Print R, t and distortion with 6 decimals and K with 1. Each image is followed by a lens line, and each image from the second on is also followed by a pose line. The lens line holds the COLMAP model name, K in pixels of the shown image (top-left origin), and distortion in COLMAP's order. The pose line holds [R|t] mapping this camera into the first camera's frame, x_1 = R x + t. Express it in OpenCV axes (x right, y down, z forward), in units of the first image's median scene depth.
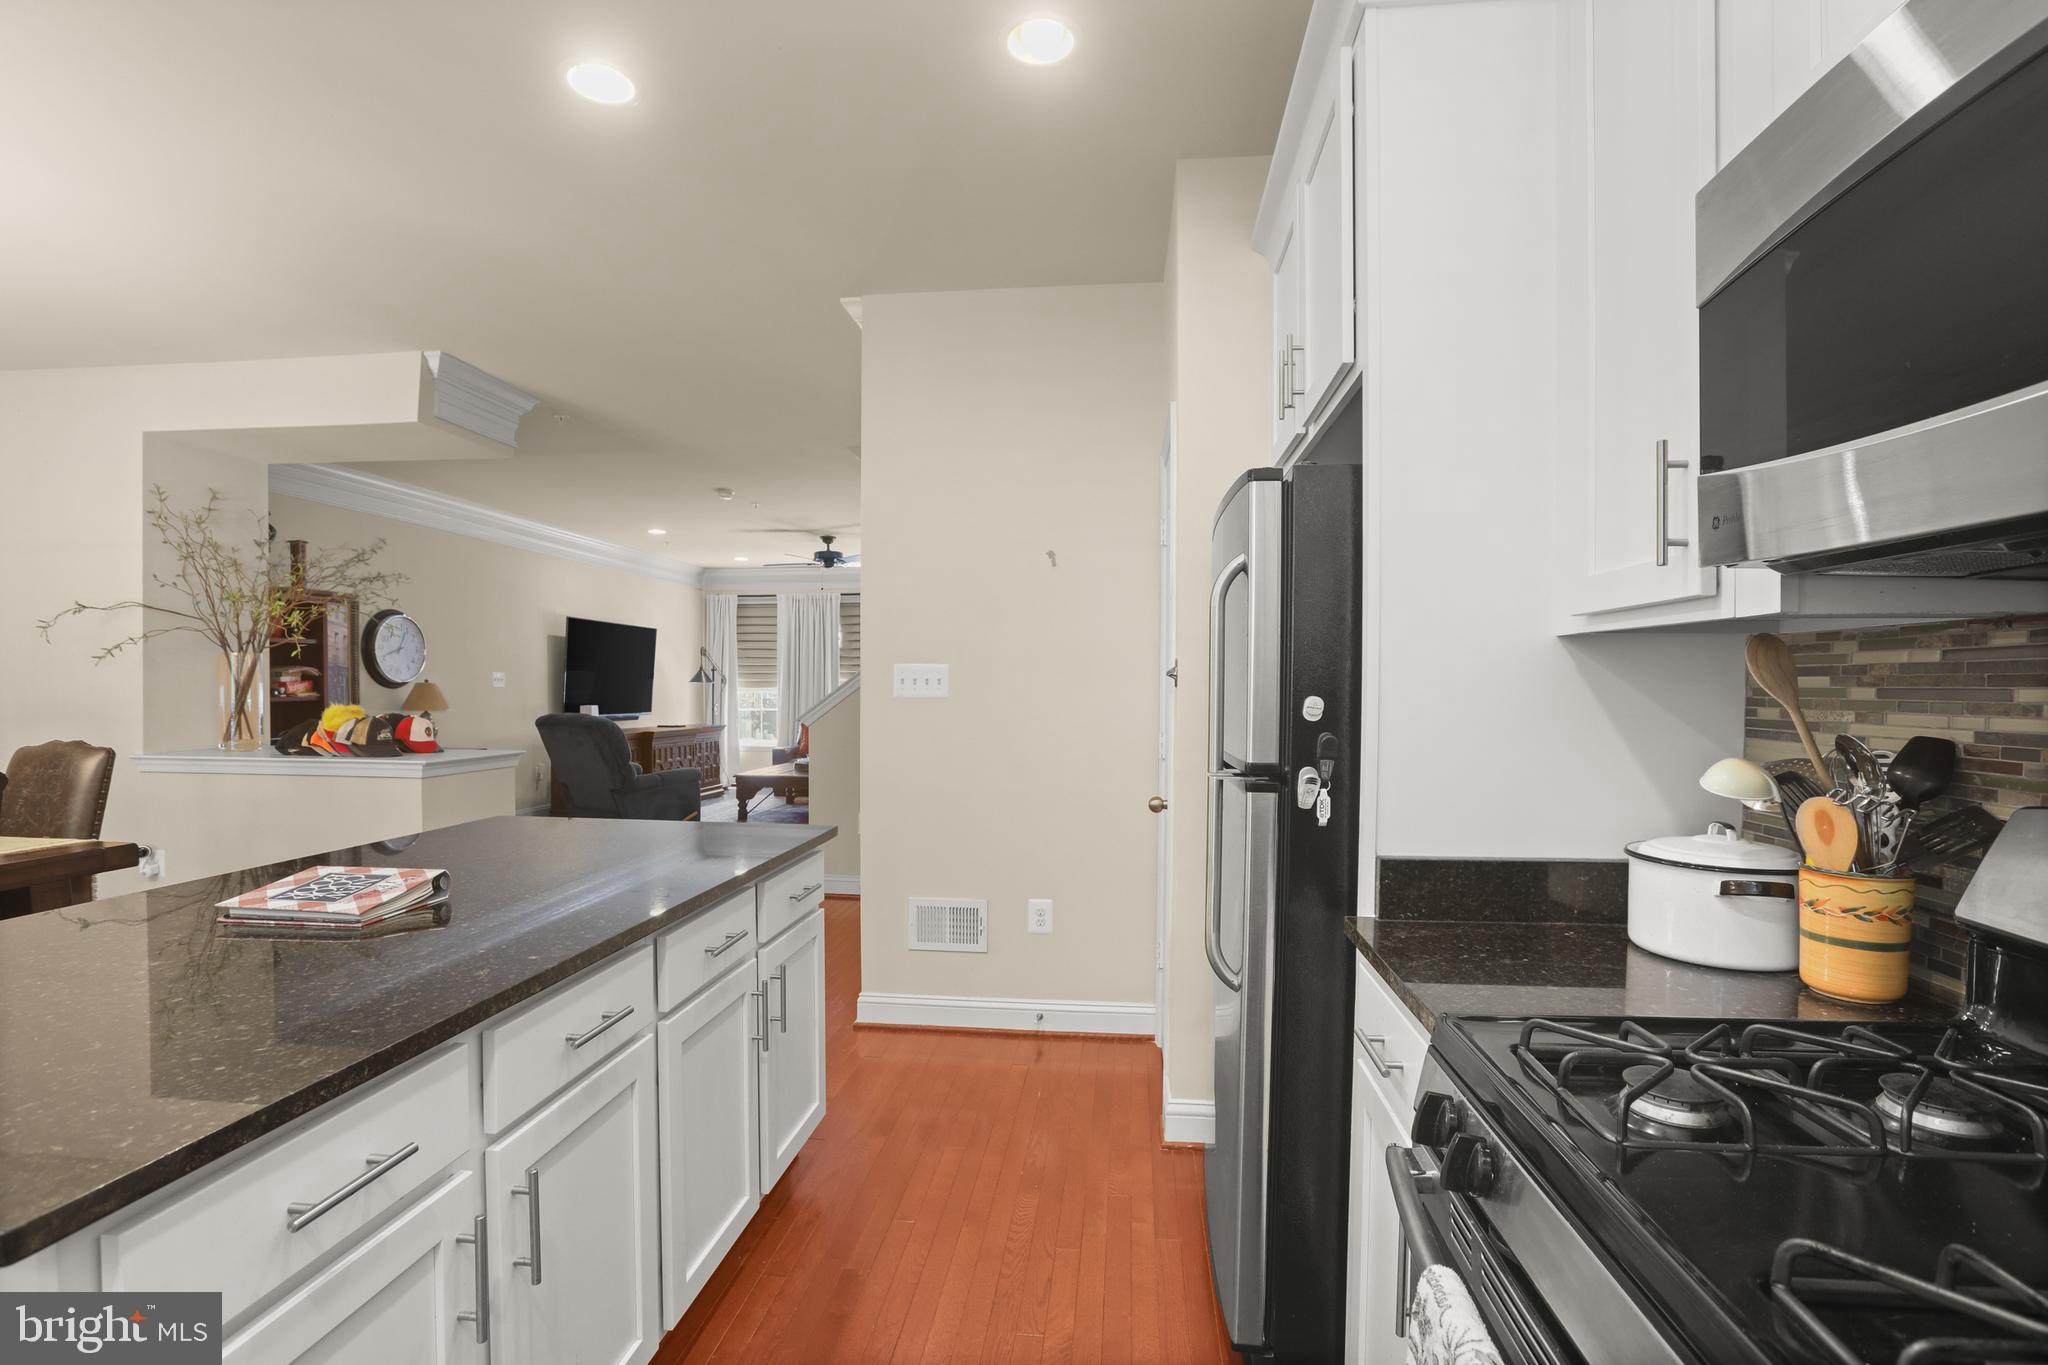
lens RADIAL K [[951.5, 0, 989.5], [0, 951.5, 709.7], [0, 0, 1]] dist [-0.007384, 0.006367]
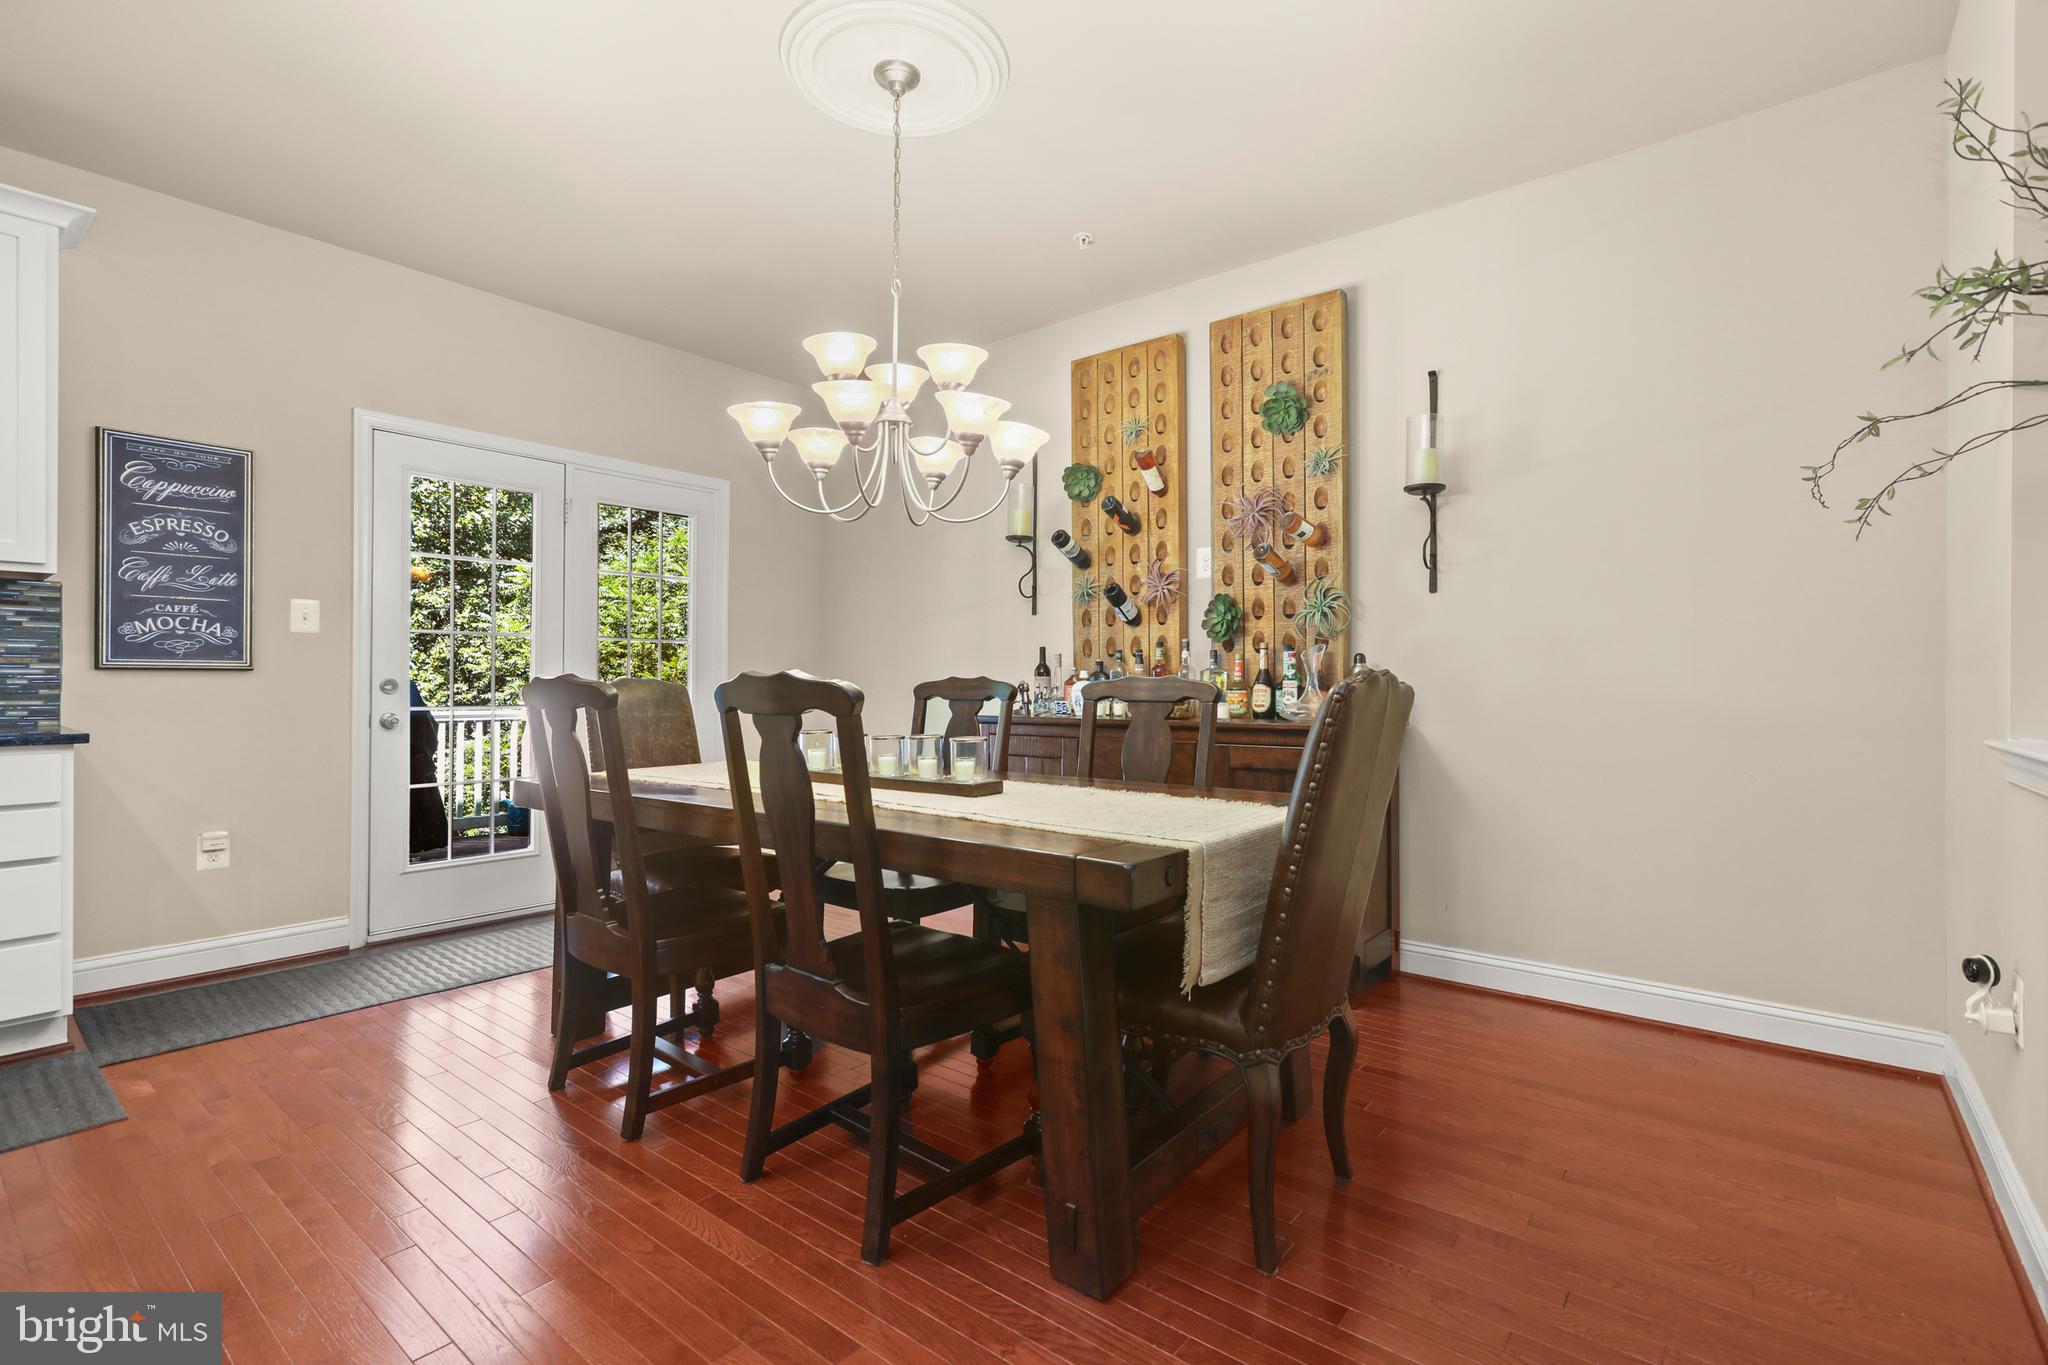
lens RADIAL K [[951.5, 0, 1033.9], [0, 951.5, 674.4], [0, 0, 1]] dist [-0.007384, 0.006367]
pose [[-0.508918, -0.013450, -0.860710, -0.325847], [-0.027868, 0.999611, 0.000857, 0.030913], [0.860364, 0.024422, -0.509095, 0.879026]]
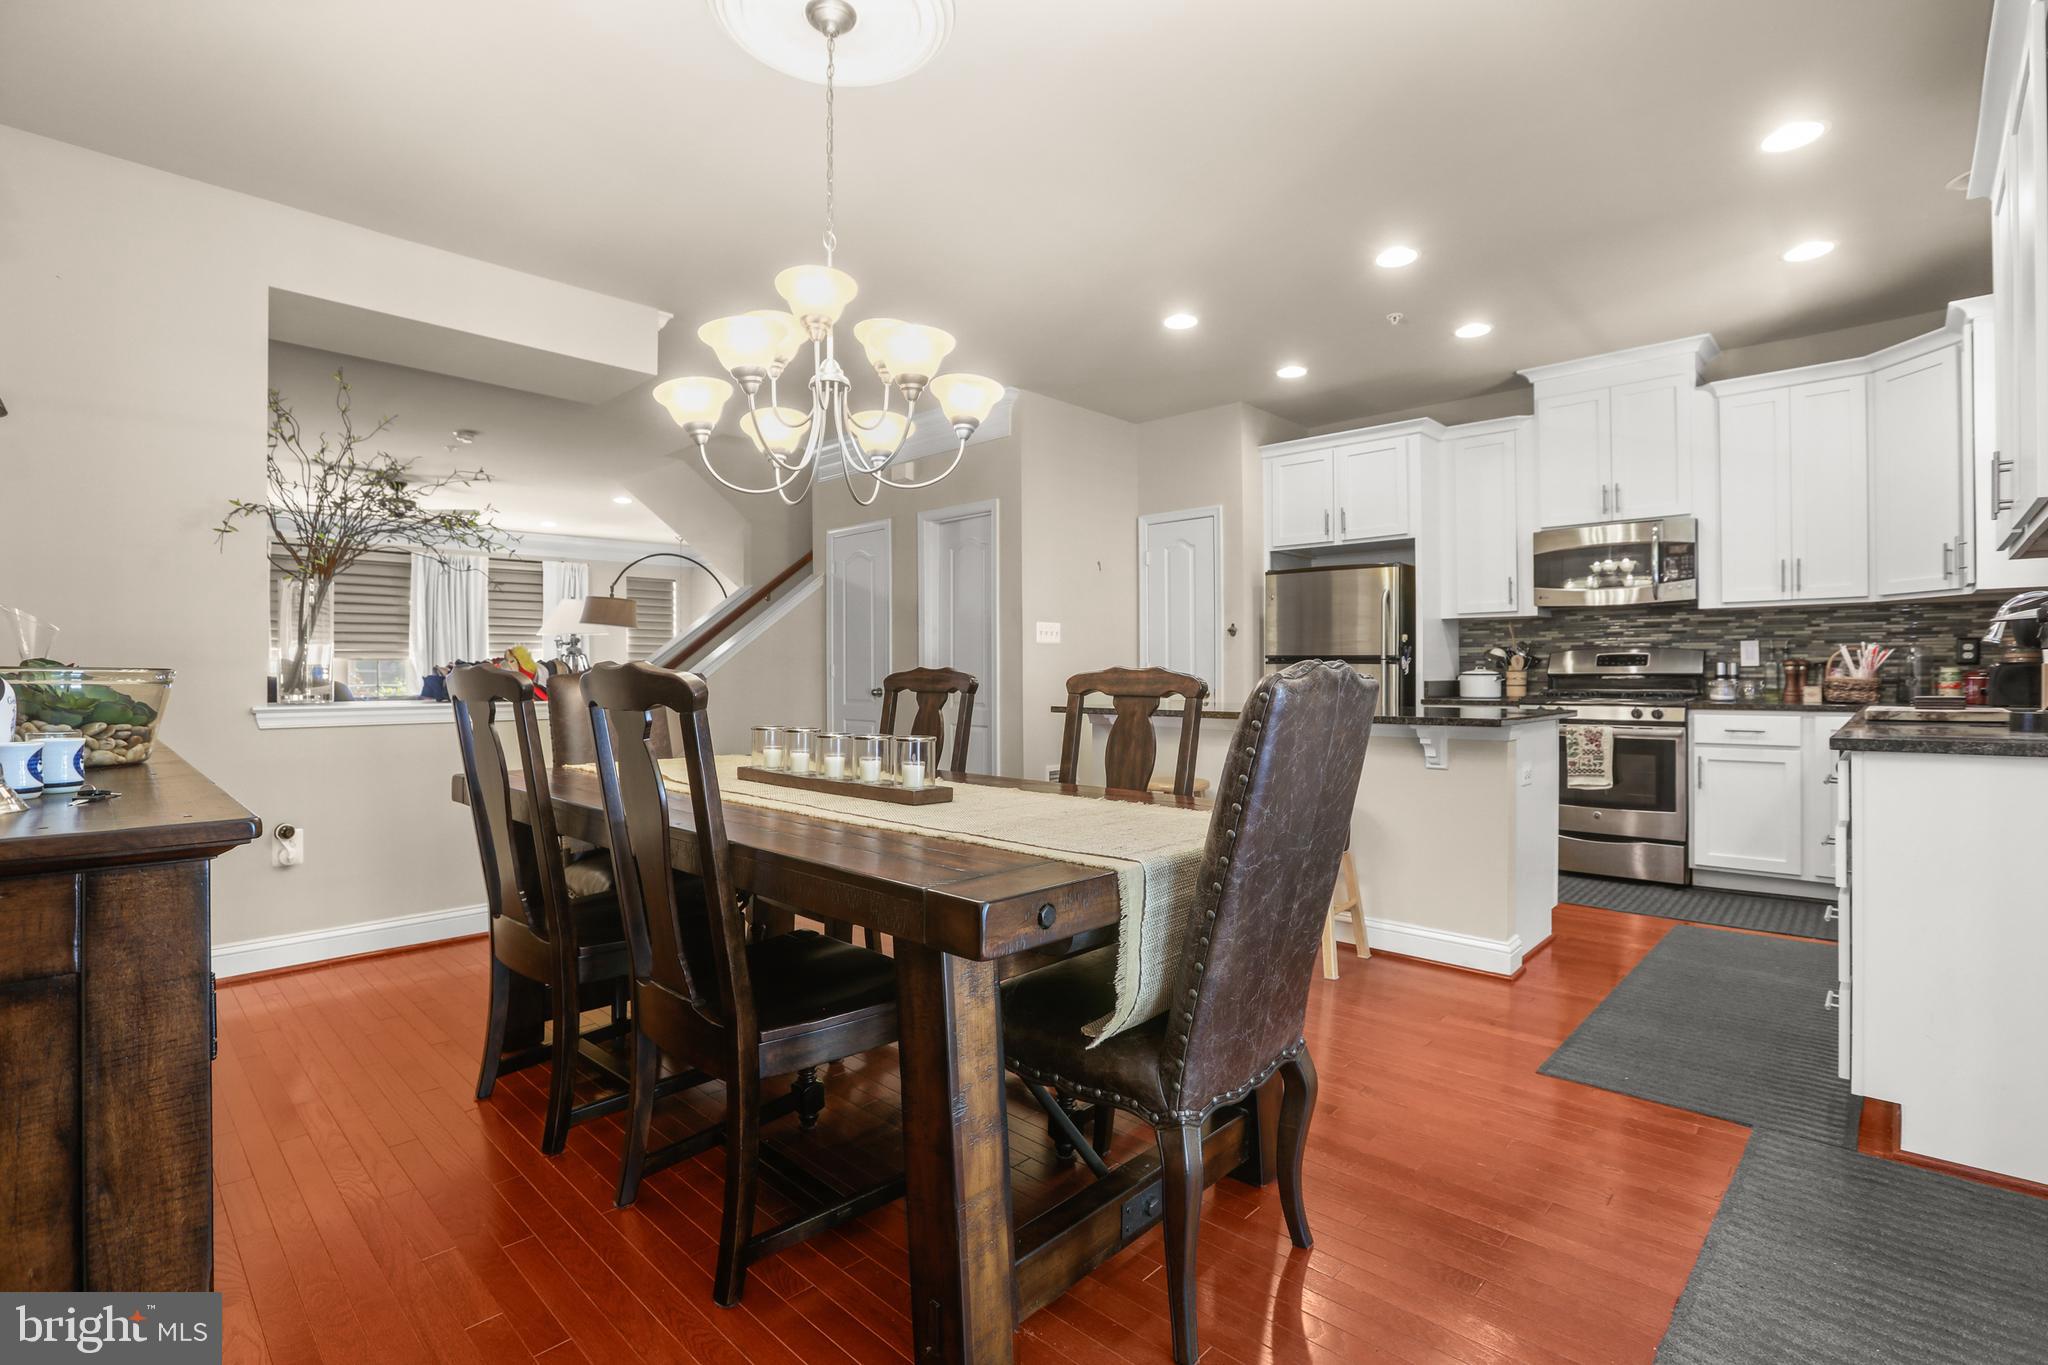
lens RADIAL K [[951.5, 0, 1062.3], [0, 951.5, 668.2], [0, 0, 1]] dist [-0.007384, 0.006367]
pose [[0.539298, -0.003817, 0.842107, -1.194502], [0.029762, 0.999451, -0.014530, 0.045047], [-0.841589, 0.032898, 0.539115, 0.090140]]
